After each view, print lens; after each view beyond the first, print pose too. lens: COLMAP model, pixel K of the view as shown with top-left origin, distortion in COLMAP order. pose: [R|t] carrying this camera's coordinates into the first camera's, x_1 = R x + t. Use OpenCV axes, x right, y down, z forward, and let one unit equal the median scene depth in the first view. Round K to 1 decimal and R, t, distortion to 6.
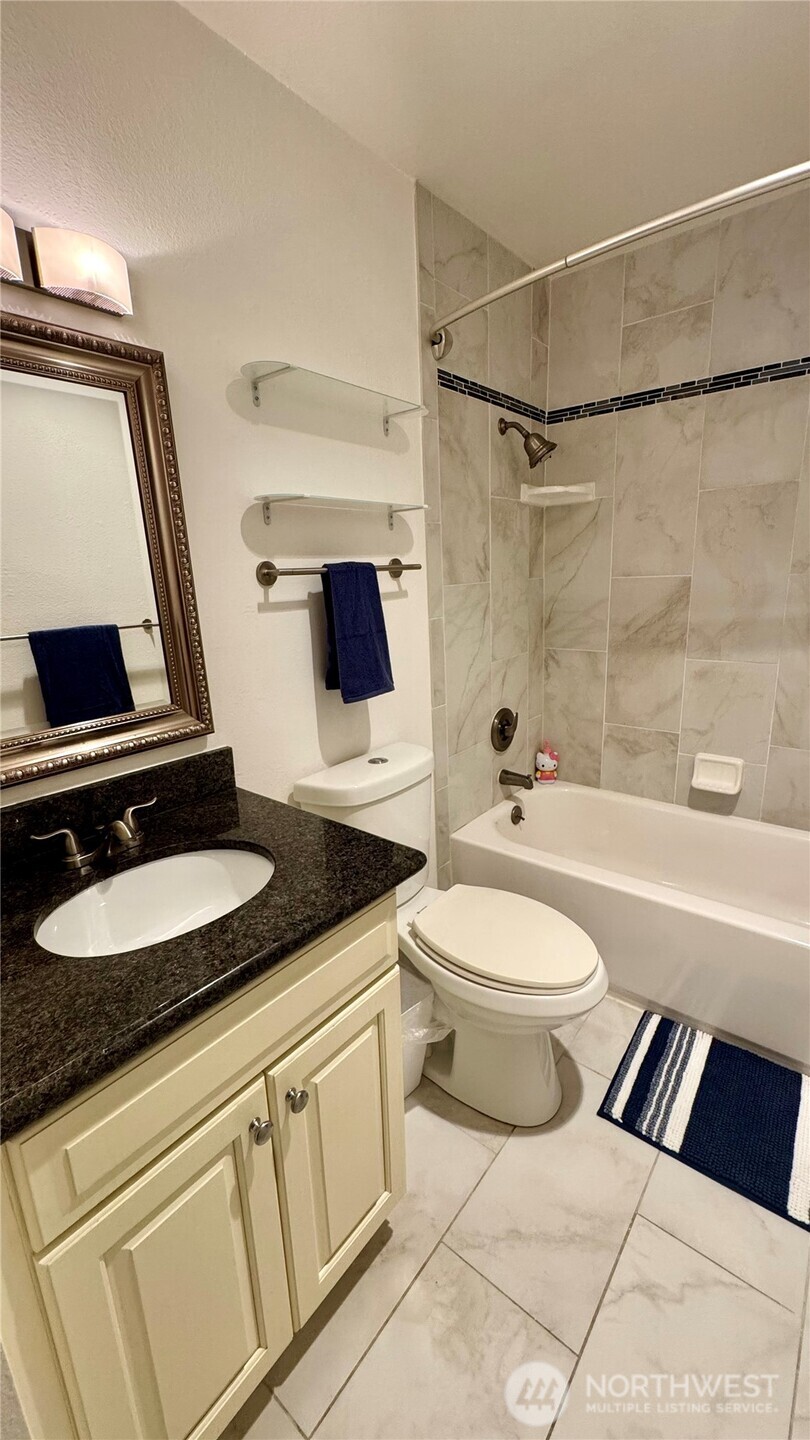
lens RADIAL K [[577.4, 0, 405.2], [0, 577.4, 718.2], [0, 0, 1]] dist [-0.002895, -0.000156]
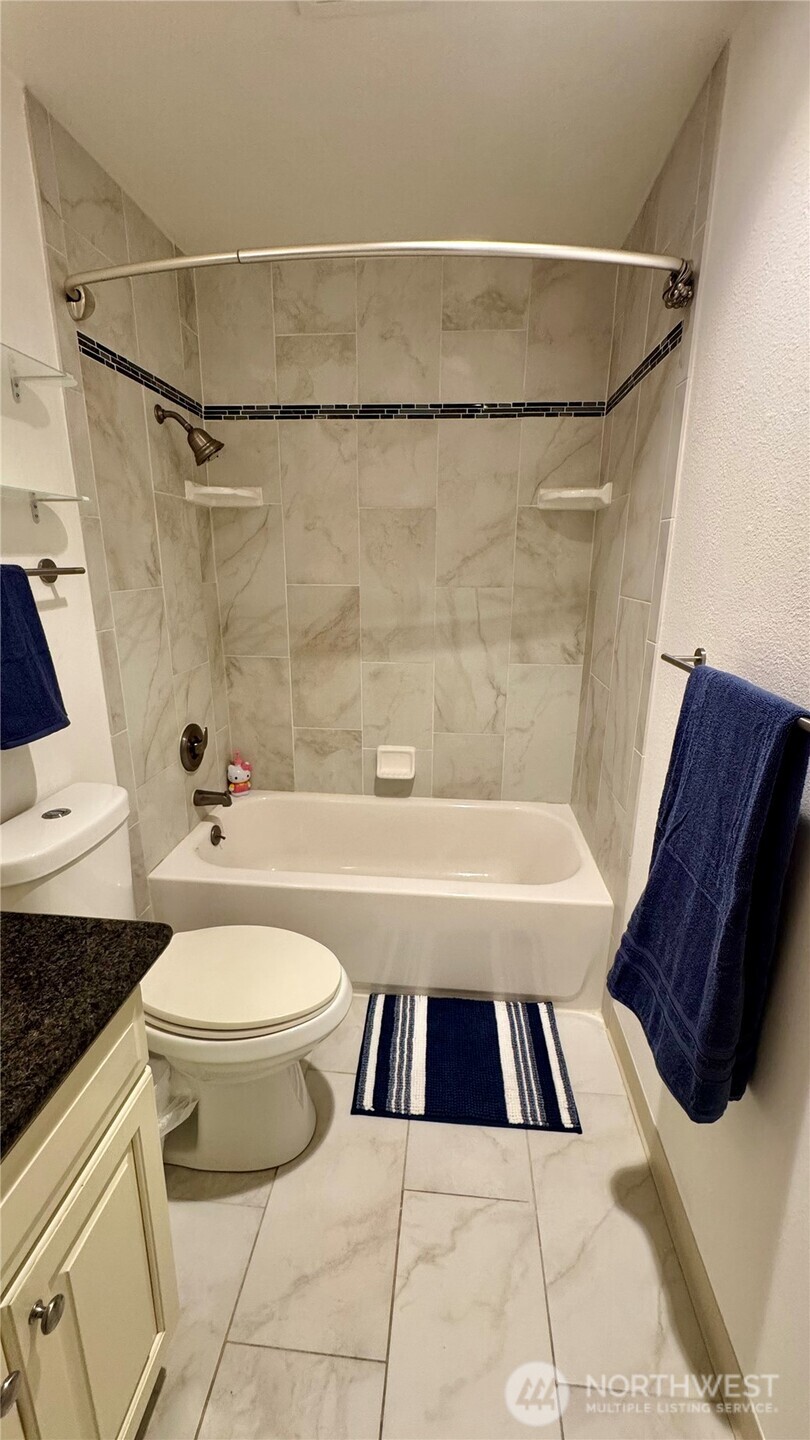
lens RADIAL K [[577.4, 0, 401.5], [0, 577.4, 717.0], [0, 0, 1]] dist [-0.002895, -0.000156]
pose [[0.828624, -0.103720, 0.550113, -0.070434], [0.099074, 0.994345, 0.038244, -0.039391], [-0.550969, 0.022812, 0.834214, 0.062755]]
